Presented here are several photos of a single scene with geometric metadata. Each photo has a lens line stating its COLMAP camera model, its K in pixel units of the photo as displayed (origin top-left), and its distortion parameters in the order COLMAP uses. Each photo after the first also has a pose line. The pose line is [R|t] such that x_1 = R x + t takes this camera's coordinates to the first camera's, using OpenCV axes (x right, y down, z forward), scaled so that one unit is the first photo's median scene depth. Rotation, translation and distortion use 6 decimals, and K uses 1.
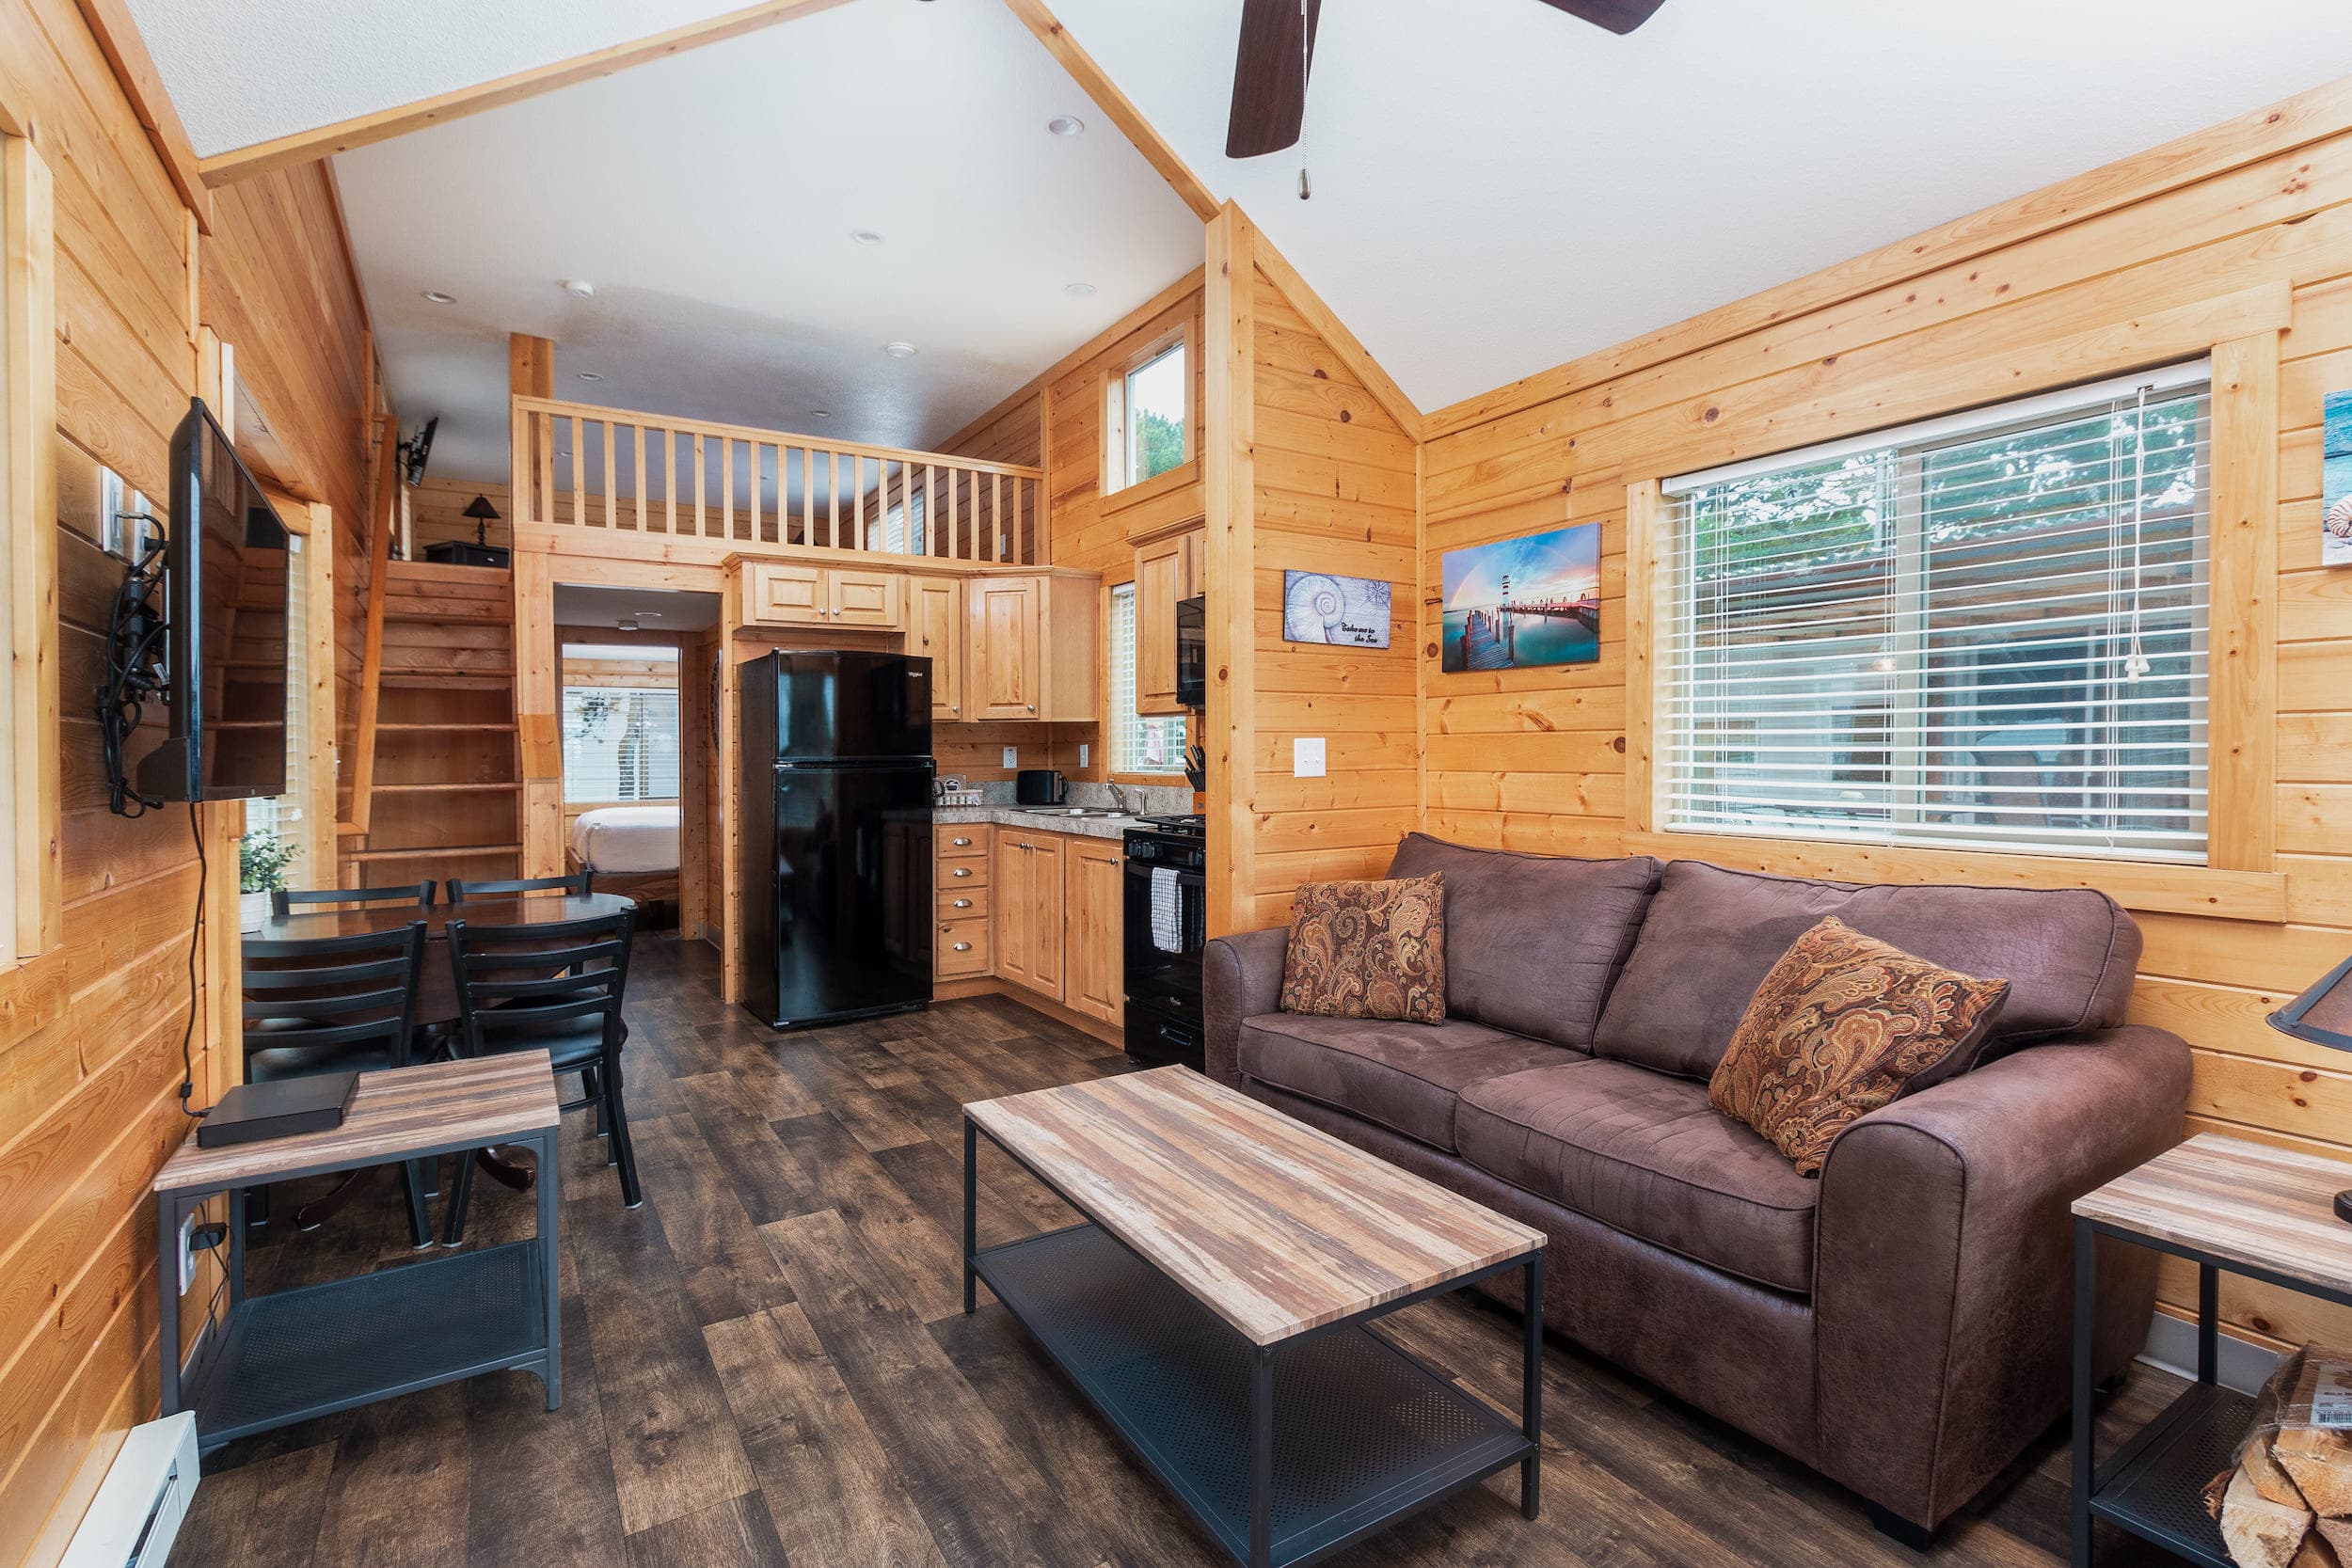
lens RADIAL K [[1089.3, 0, 1187.9], [0, 1089.3, 763.0], [0, 0, 1]] dist [0.001019, -0.000354]
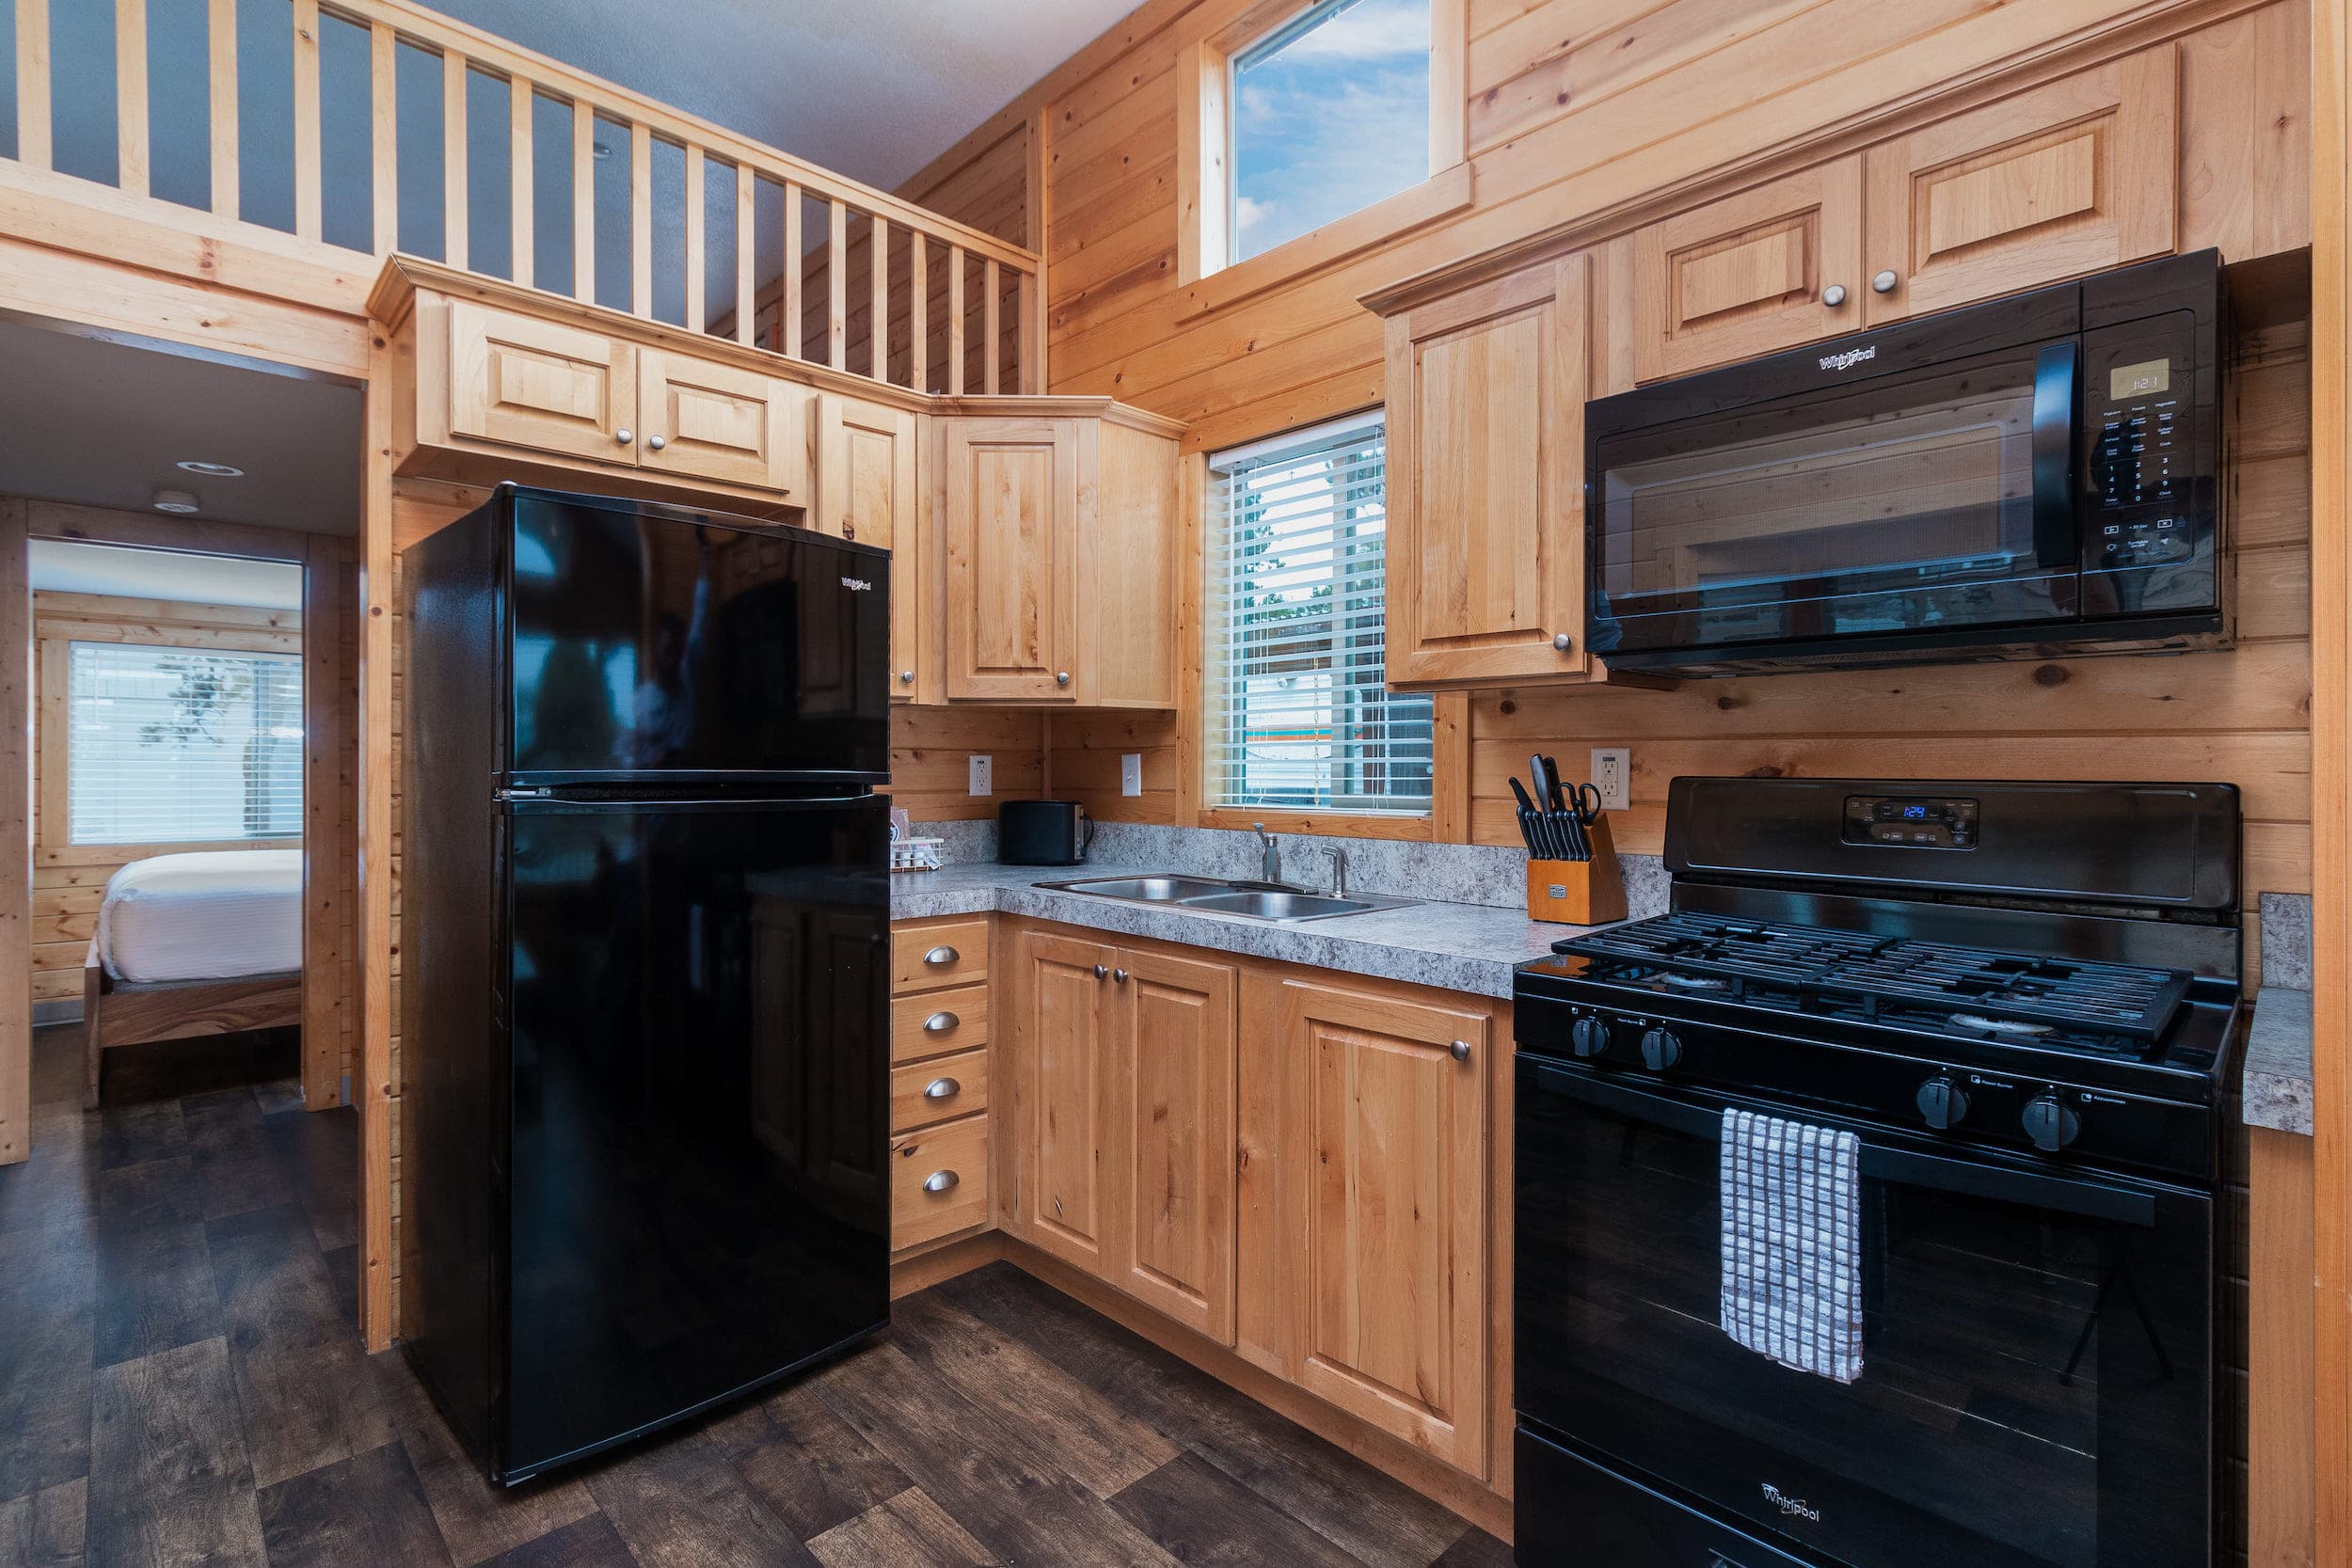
lens RADIAL K [[1089.3, 0, 1175.4], [0, 1089.3, 780.1], [0, 0, 1]] dist [0.001019, -0.000354]
pose [[0.980820, 0.010054, 0.194655, -0.189201], [-0.010156, 0.999948, -0.000478, -0.003621], [-0.194650, -0.001508, 0.980872, 0.495176]]
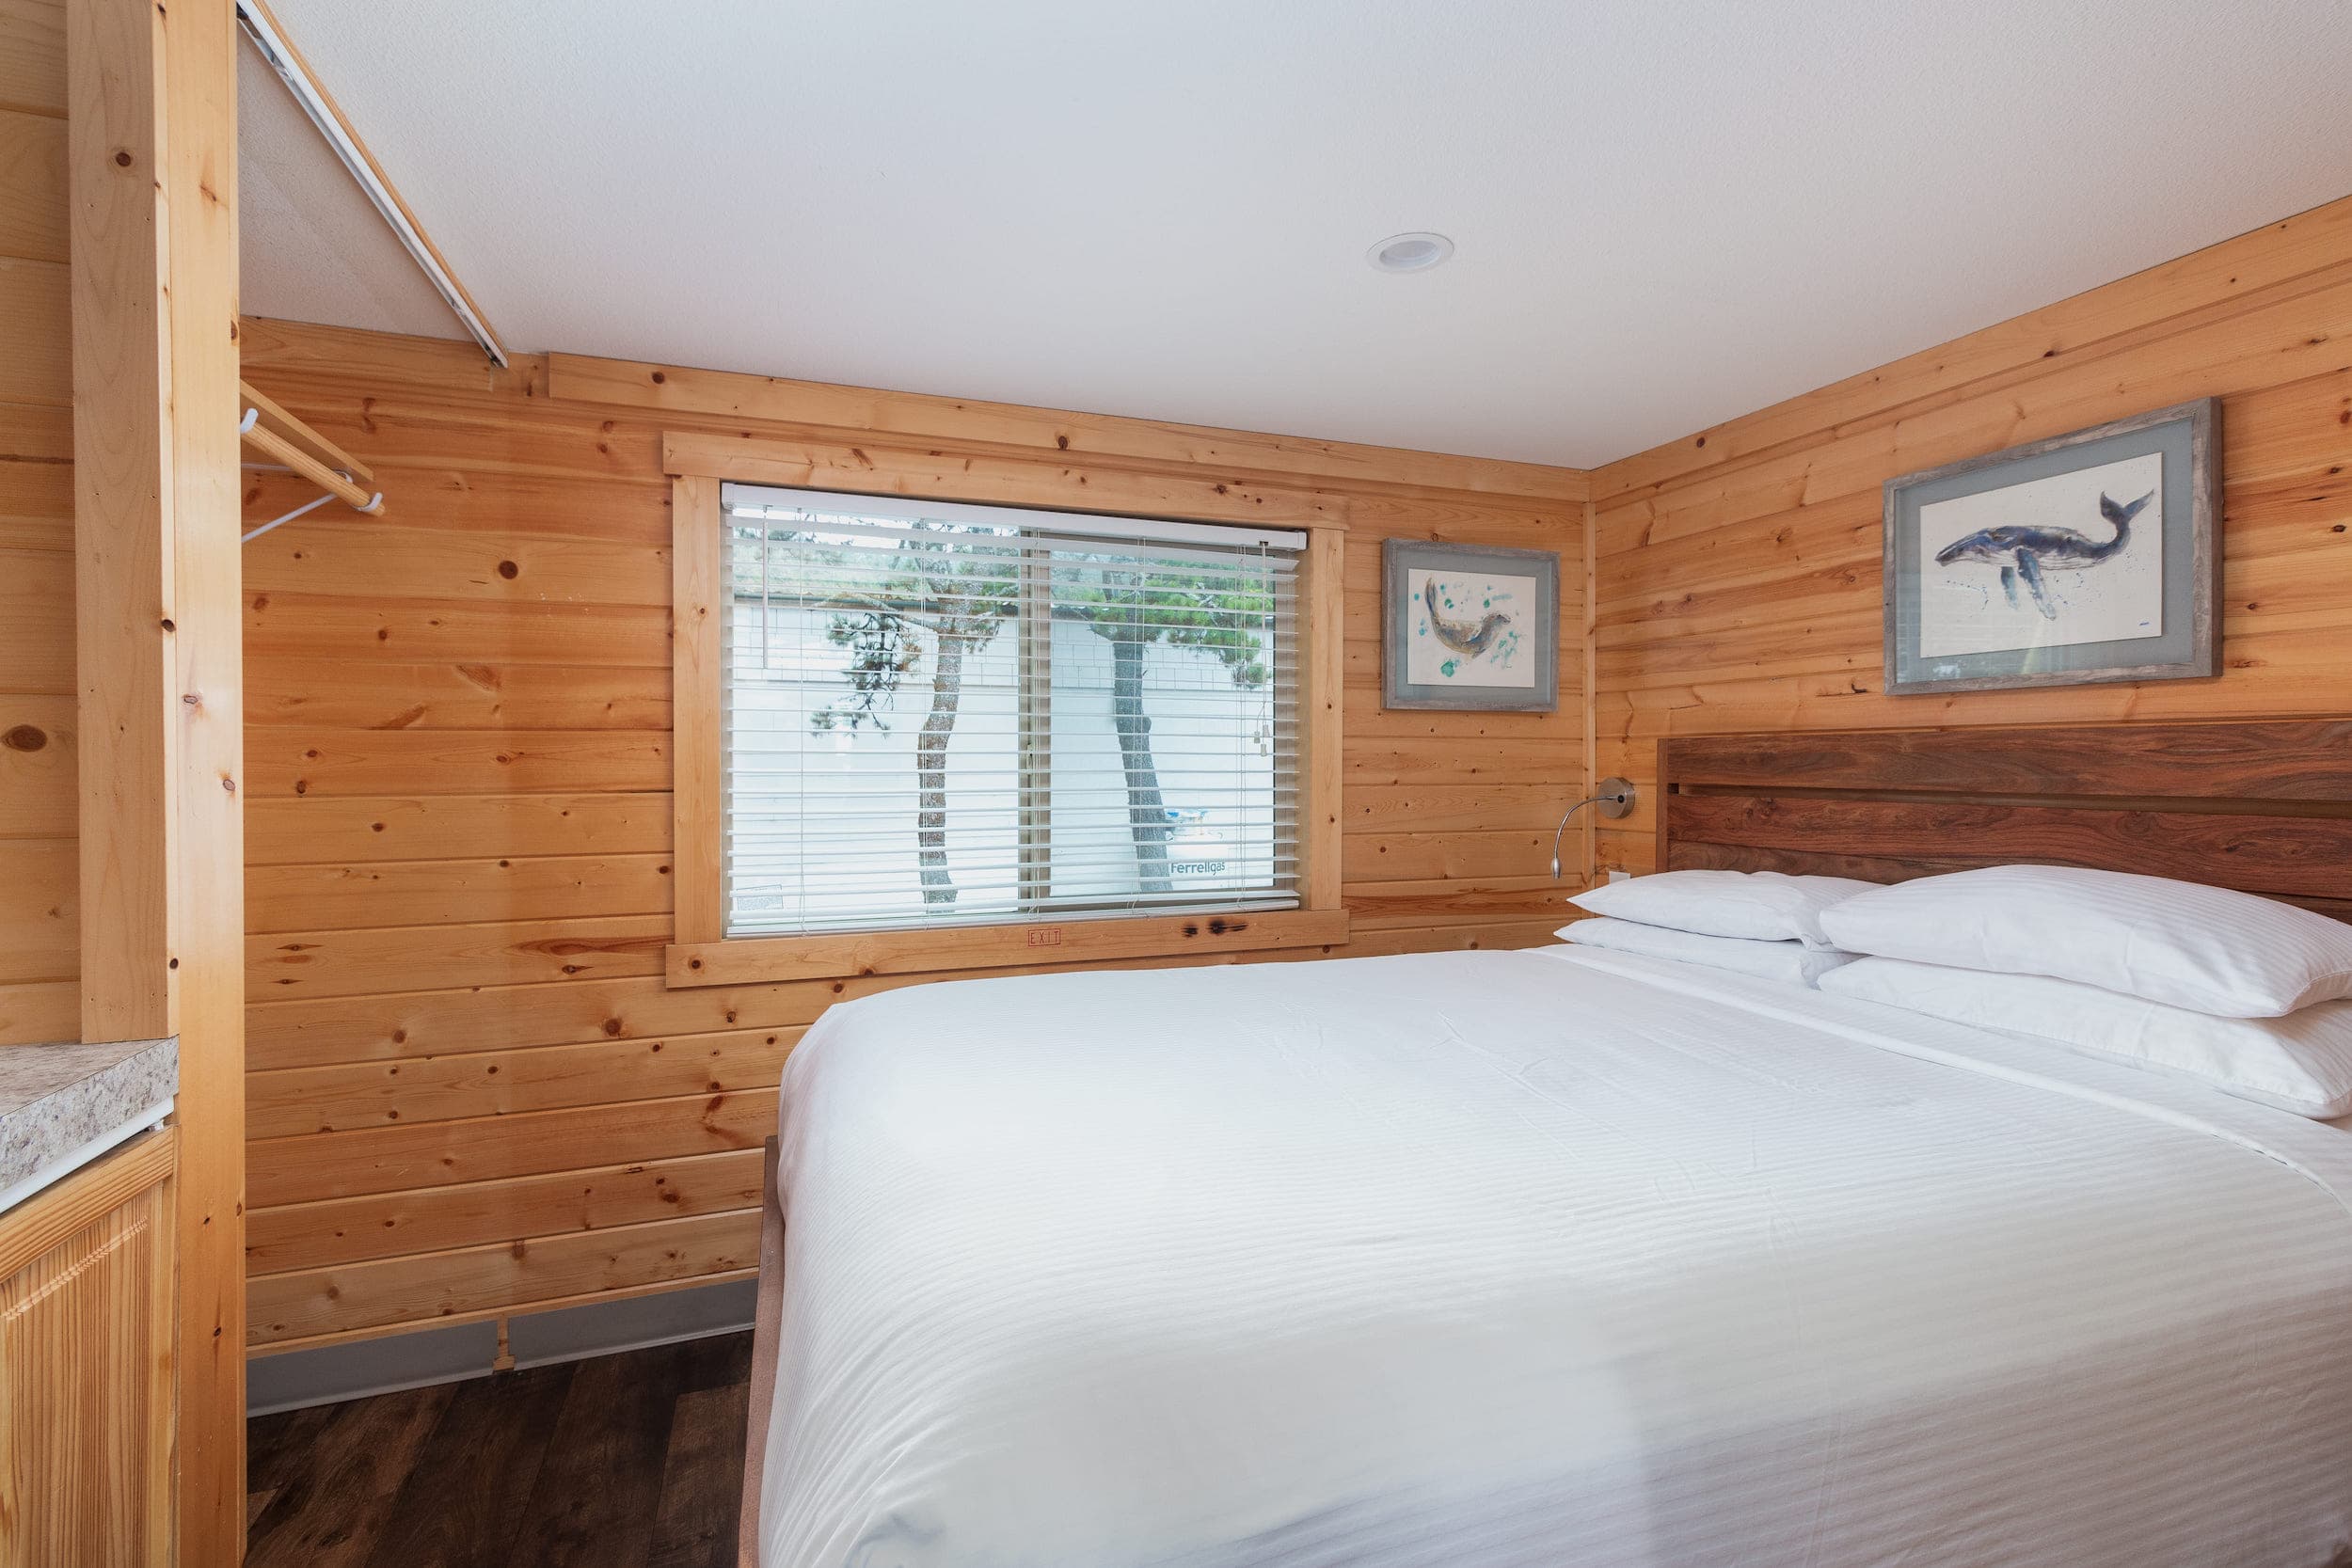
lens RADIAL K [[1089.3, 0, 1181.5], [0, 1089.3, 770.2], [0, 0, 1]] dist [0.001019, -0.000354]
pose [[0.974606, 0.004940, -0.223871, -0.666884], [-0.003788, 0.999977, 0.005573, -0.006920], [0.223893, -0.004584, 0.974603, 1.221034]]
